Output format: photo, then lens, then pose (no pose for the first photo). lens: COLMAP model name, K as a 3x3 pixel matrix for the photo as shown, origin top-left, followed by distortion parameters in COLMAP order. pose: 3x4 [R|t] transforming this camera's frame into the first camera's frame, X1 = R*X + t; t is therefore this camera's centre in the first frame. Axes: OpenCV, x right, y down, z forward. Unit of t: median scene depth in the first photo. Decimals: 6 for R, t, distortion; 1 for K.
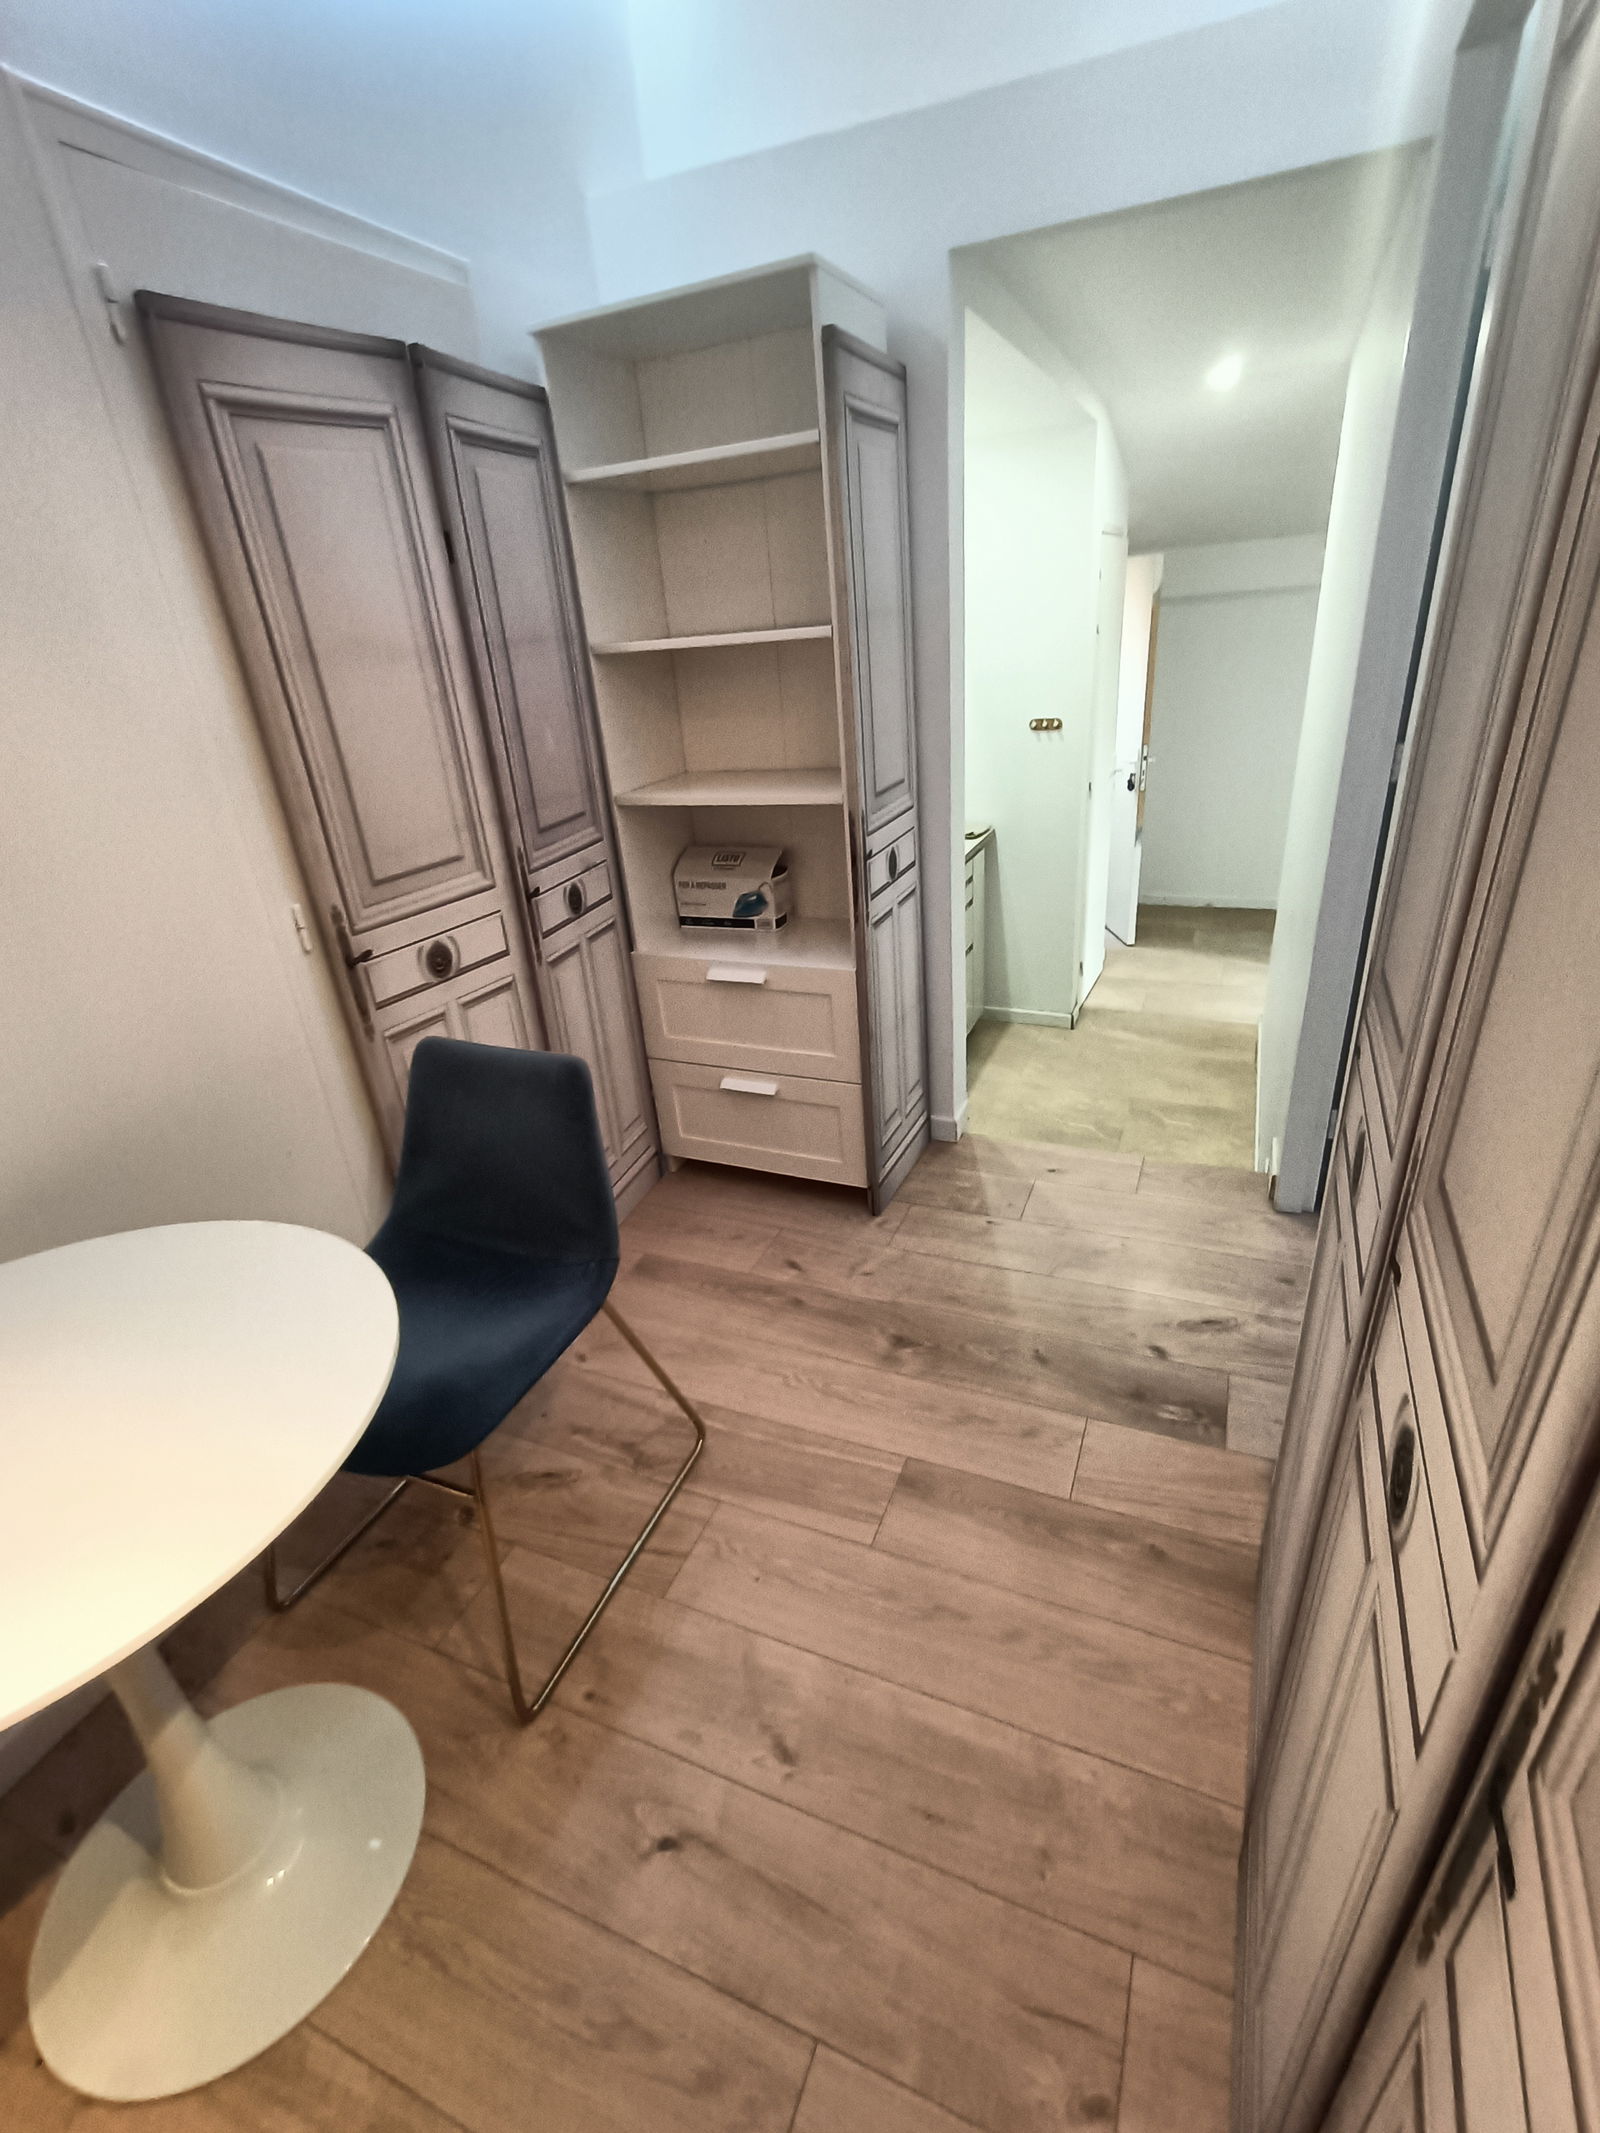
lens RADIAL K [[981.1, 0, 799.2], [0, 981.1, 1074.3], [0, 0, 1]] dist [0.003696, -0.000459]
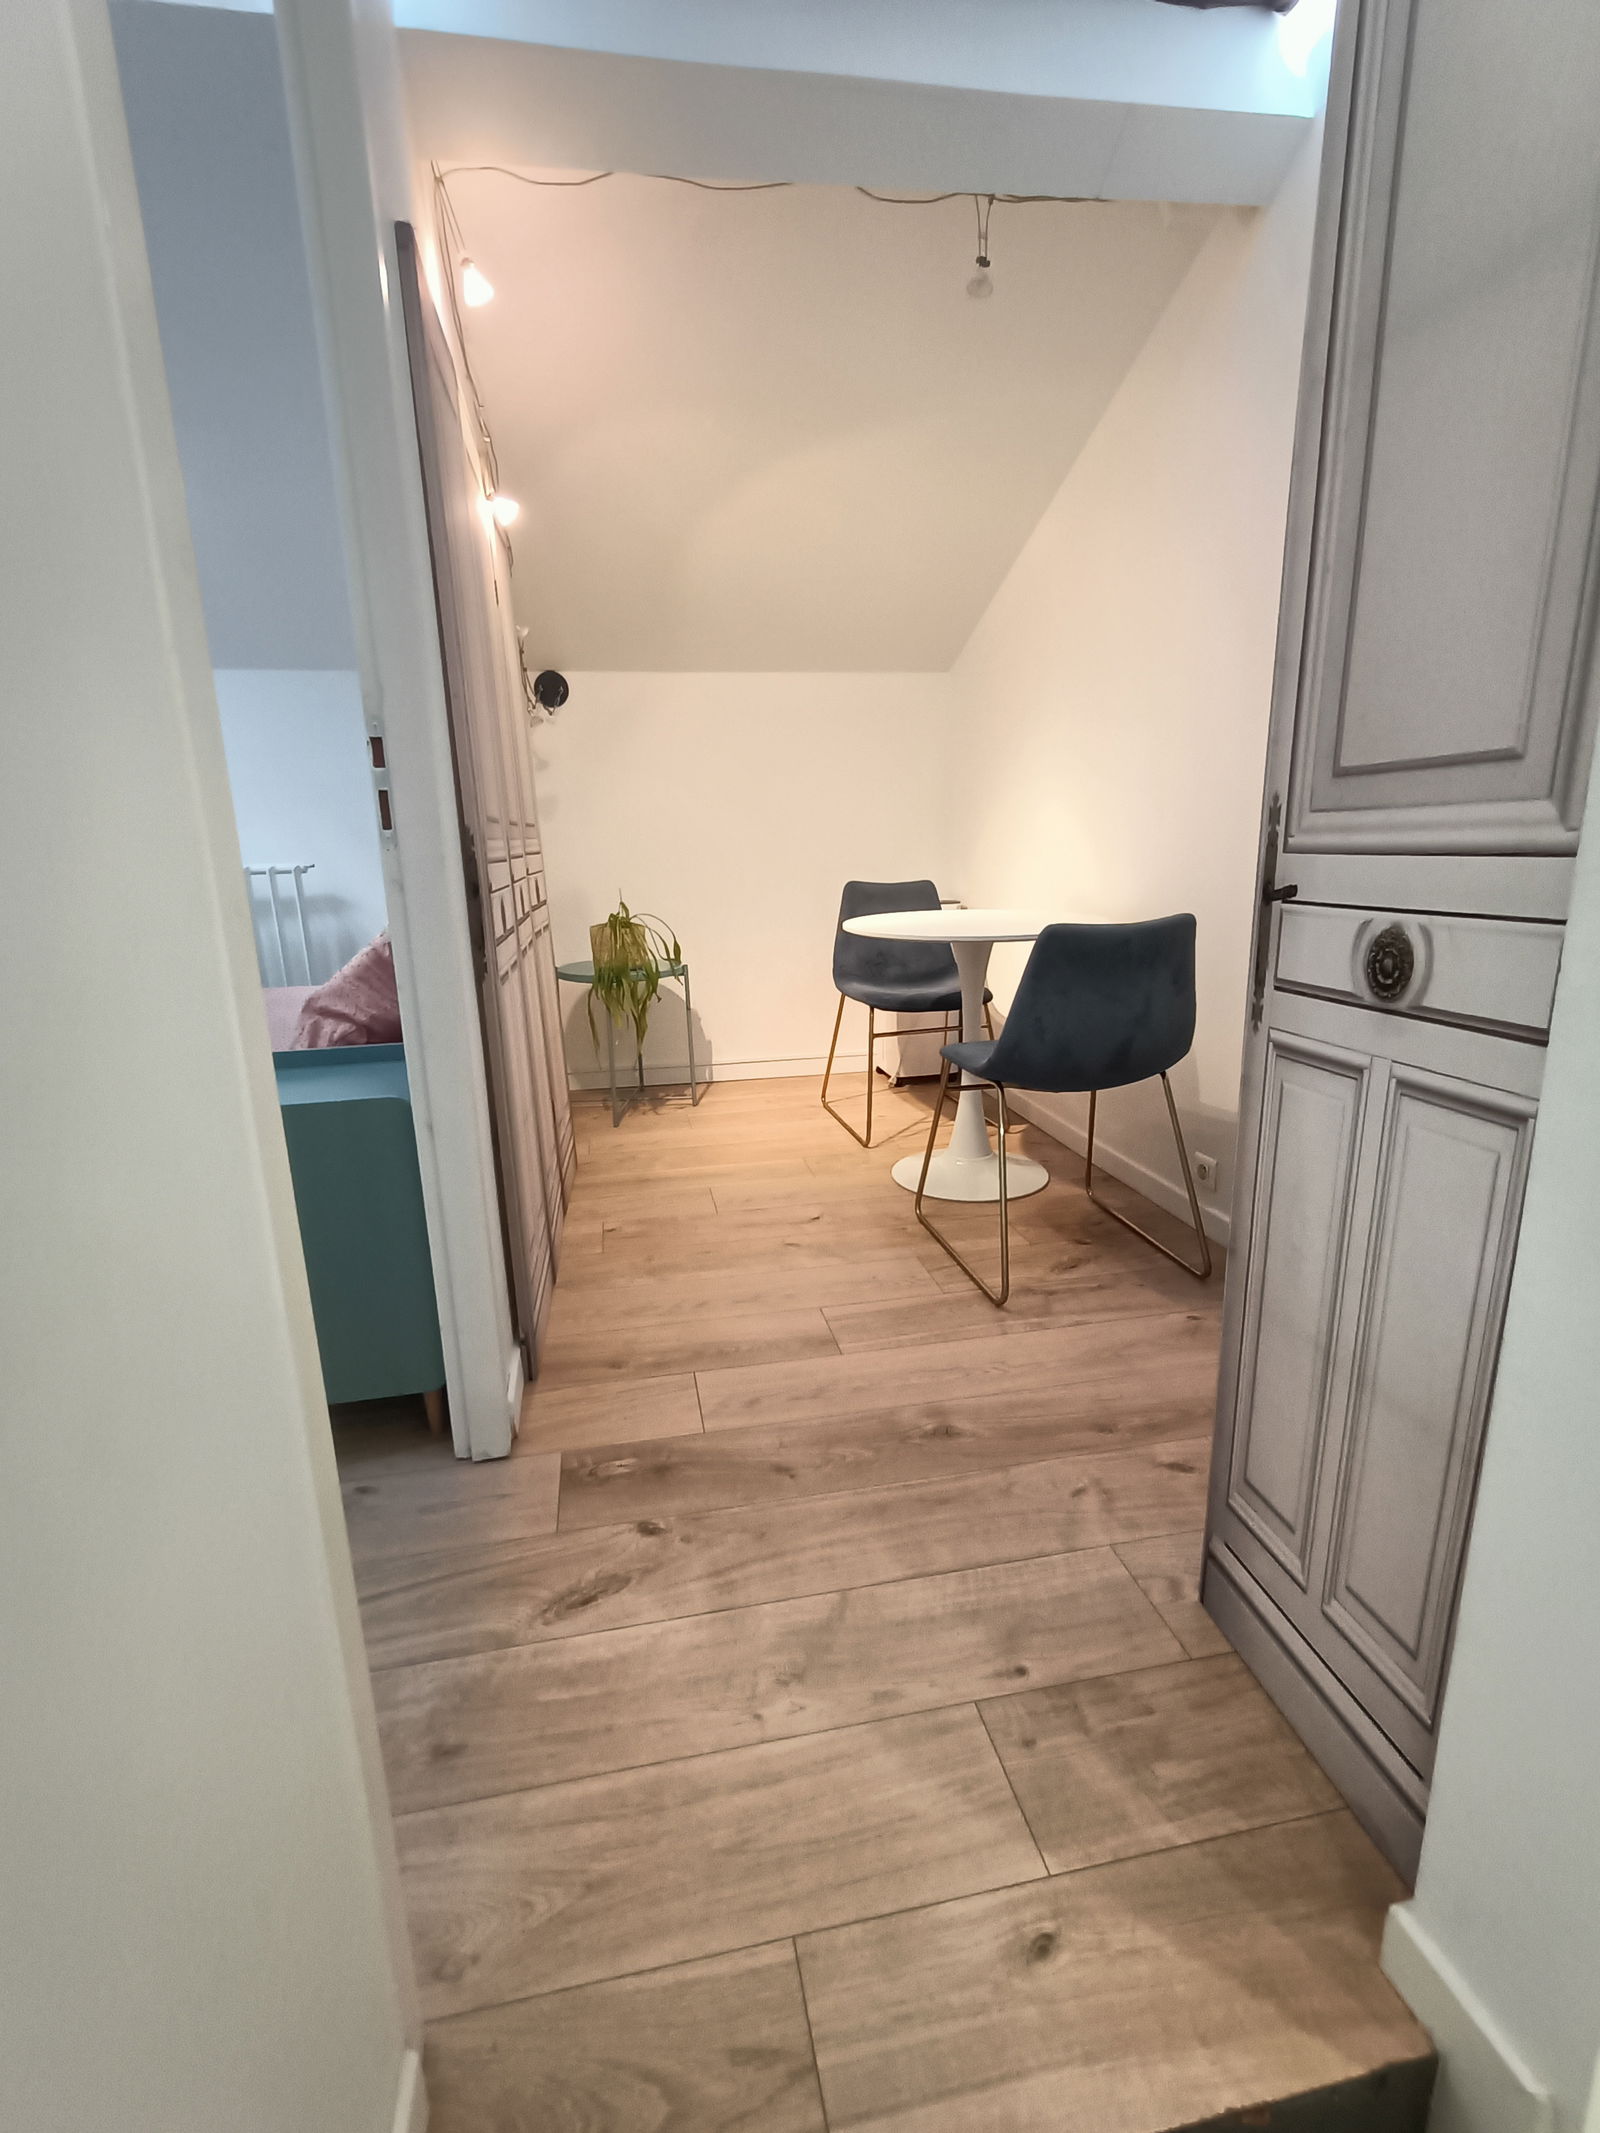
lens RADIAL K [[973.8, 0, 804.3], [0, 973.8, 1071.5], [0, 0, 1]] dist [0.002190, -0.001570]
pose [[-0.817196, 0.223189, -0.531392, 0.563502], [-0.167150, 0.790582, 0.589101, -0.415864], [0.551590, 0.570233, -0.608754, 1.272845]]
